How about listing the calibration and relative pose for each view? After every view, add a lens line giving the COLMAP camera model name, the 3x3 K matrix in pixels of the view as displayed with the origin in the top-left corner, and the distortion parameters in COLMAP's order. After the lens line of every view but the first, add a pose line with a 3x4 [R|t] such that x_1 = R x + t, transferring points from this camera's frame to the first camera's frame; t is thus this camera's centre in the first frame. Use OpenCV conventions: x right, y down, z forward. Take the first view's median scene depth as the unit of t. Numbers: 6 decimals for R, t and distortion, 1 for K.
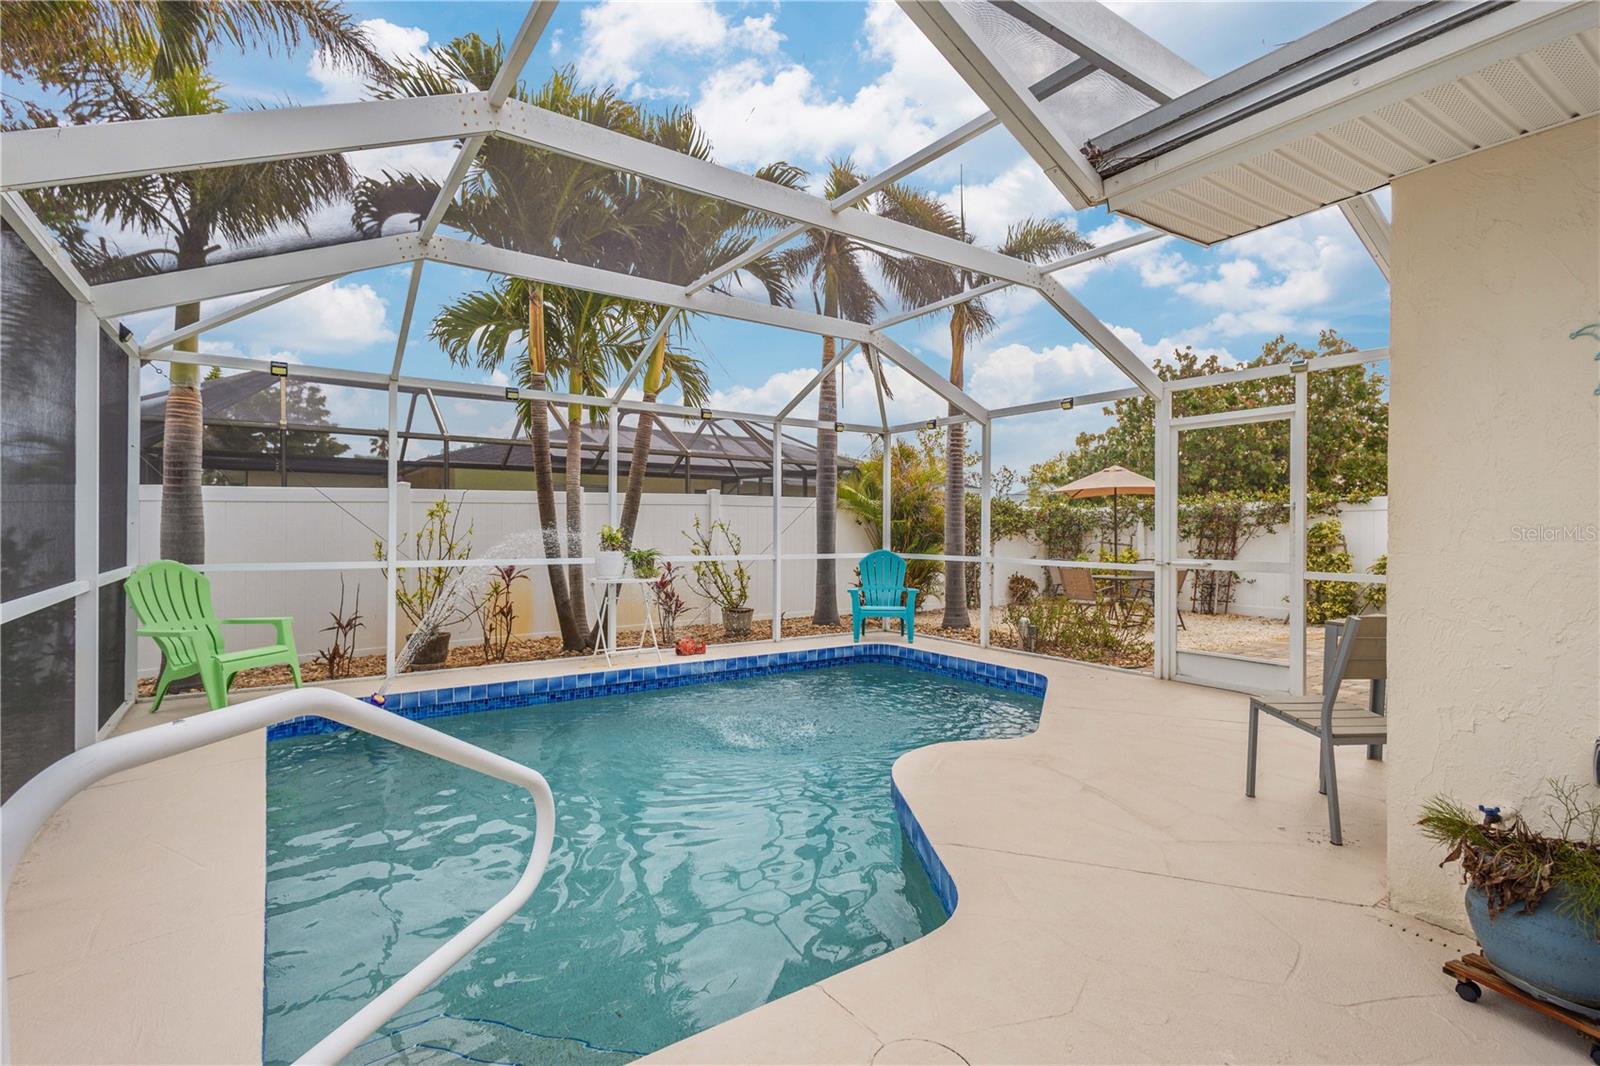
lens RADIAL K [[738.5, 0, 784.4], [0, 738.5, 538.4], [0, 0, 1]] dist [0.010413, -0.003087]
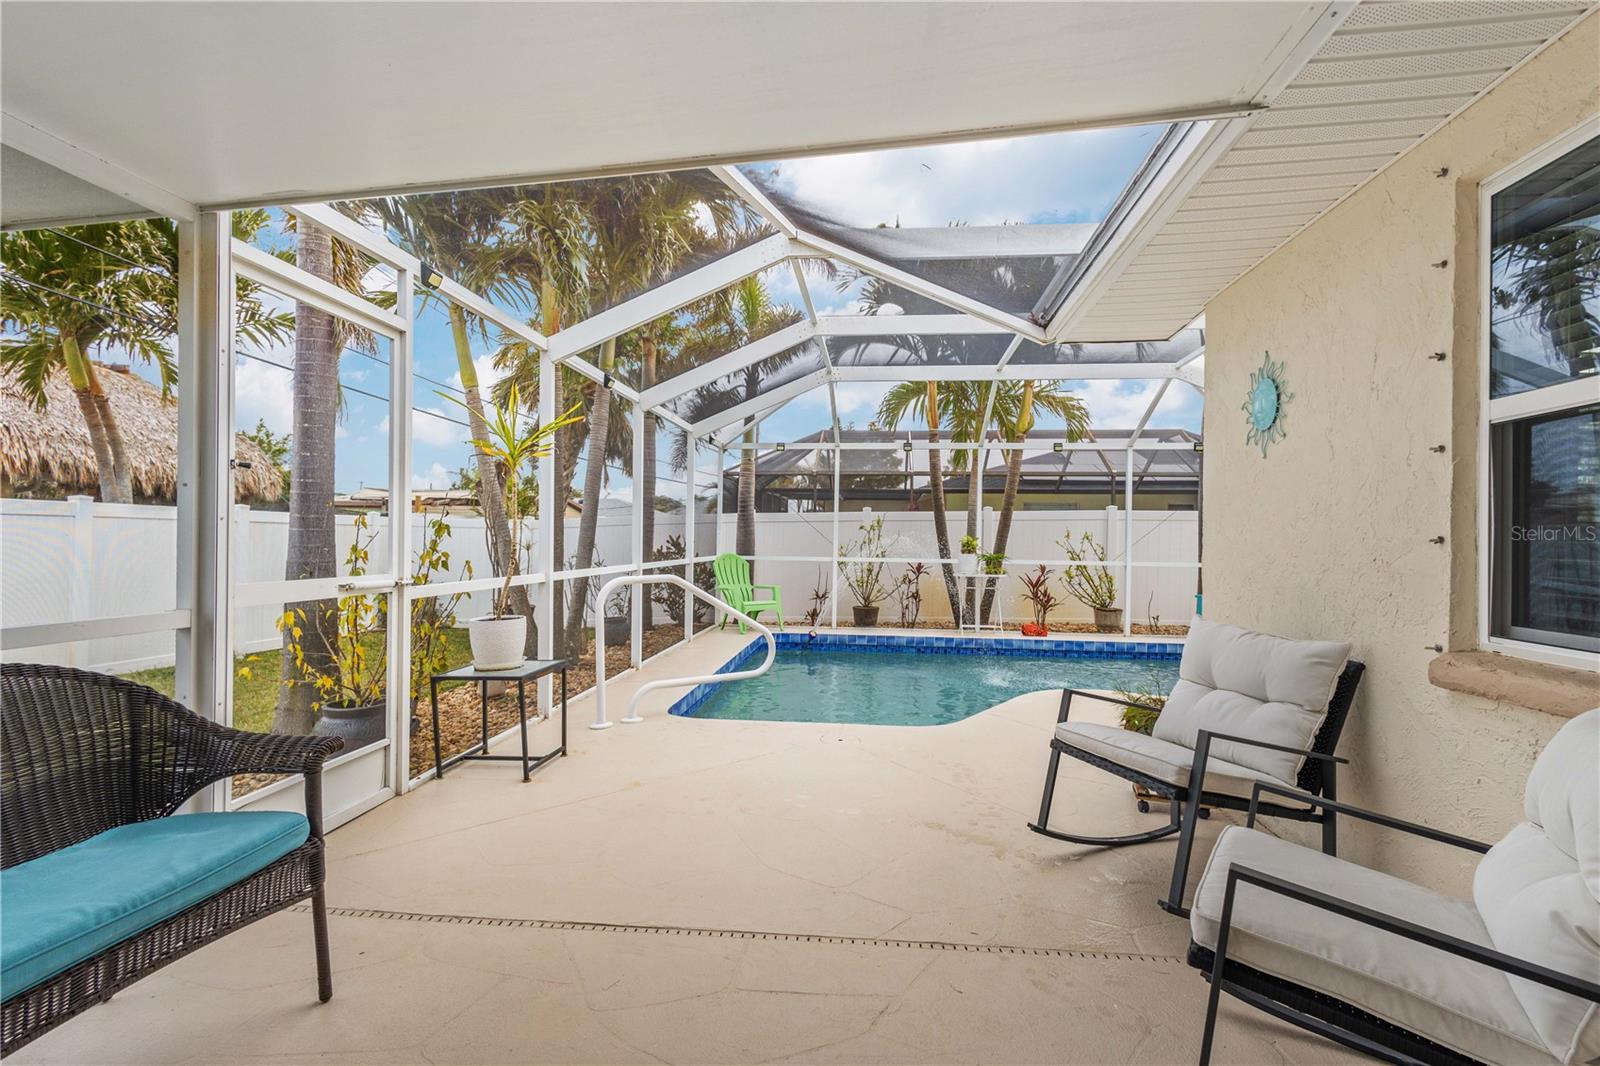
lens RADIAL K [[738.5, 0, 808.3], [0, 738.5, 532.4], [0, 0, 1]] dist [0.010413, -0.003087]
pose [[0.750156, -0.006865, -0.661226, 0.431251], [-0.016888, 0.999421, -0.029535, 0.022195], [0.661046, 0.033323, 0.749605, -0.227877]]
